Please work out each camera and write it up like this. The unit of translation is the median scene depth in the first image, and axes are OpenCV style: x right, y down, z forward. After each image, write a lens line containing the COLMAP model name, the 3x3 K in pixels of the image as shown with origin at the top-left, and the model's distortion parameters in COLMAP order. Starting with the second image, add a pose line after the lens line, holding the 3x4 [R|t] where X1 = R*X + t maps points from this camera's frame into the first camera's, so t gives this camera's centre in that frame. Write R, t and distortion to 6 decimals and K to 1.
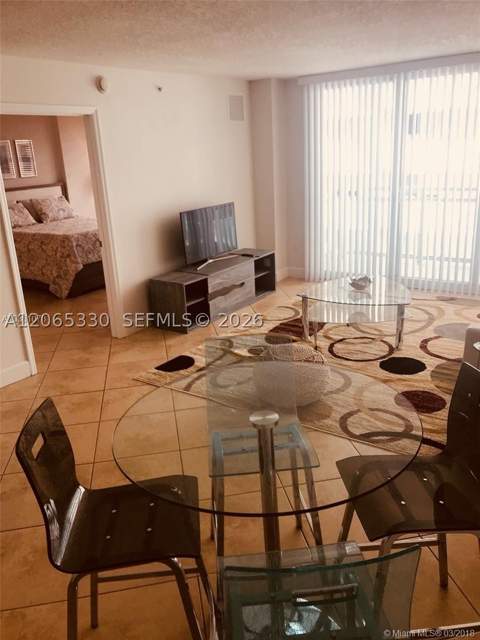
lens RADIAL K [[549.4, 0, 240.0], [0, 549.4, 320.0], [0, 0, 1]] dist [0.049176, -0.005961]
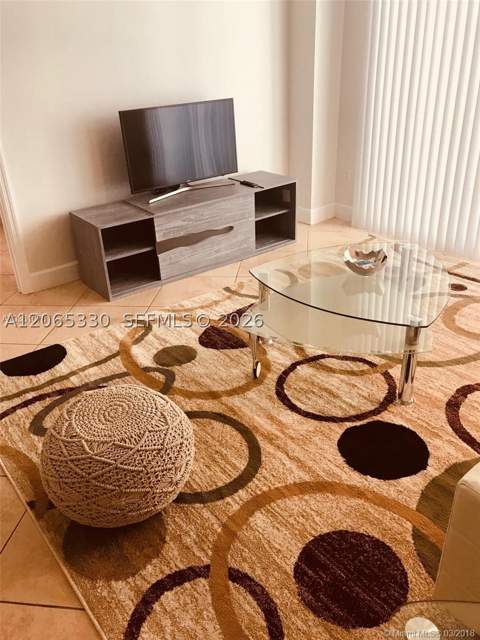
lens RADIAL K [[549.4, 0, 240.0], [0, 549.4, 320.0], [0, 0, 1]] dist [0.049176, -0.005961]
pose [[0.956276, 0.142506, -0.255399, 0.226014], [-0.097070, 0.978407, 0.182474, -0.089480], [0.275888, -0.149704, 0.949460, 0.402200]]
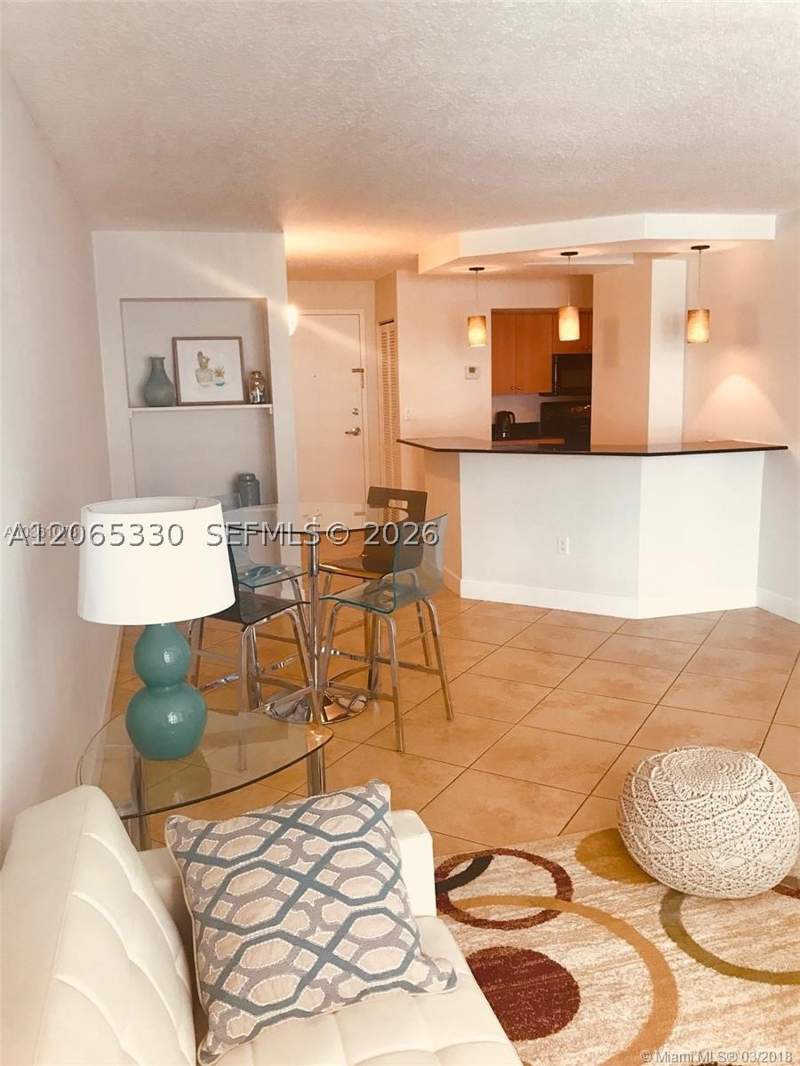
lens RADIAL K [[915.2, 0, 400.0], [0, 915.2, 533.0], [0, 0, 1]] dist [0.049176, -0.005961]
pose [[-0.646449, 0.213494, -0.732478, 0.535604], [-0.184302, 0.887923, 0.421457, -0.265791], [0.740362, 0.407448, -0.534650, 0.801074]]
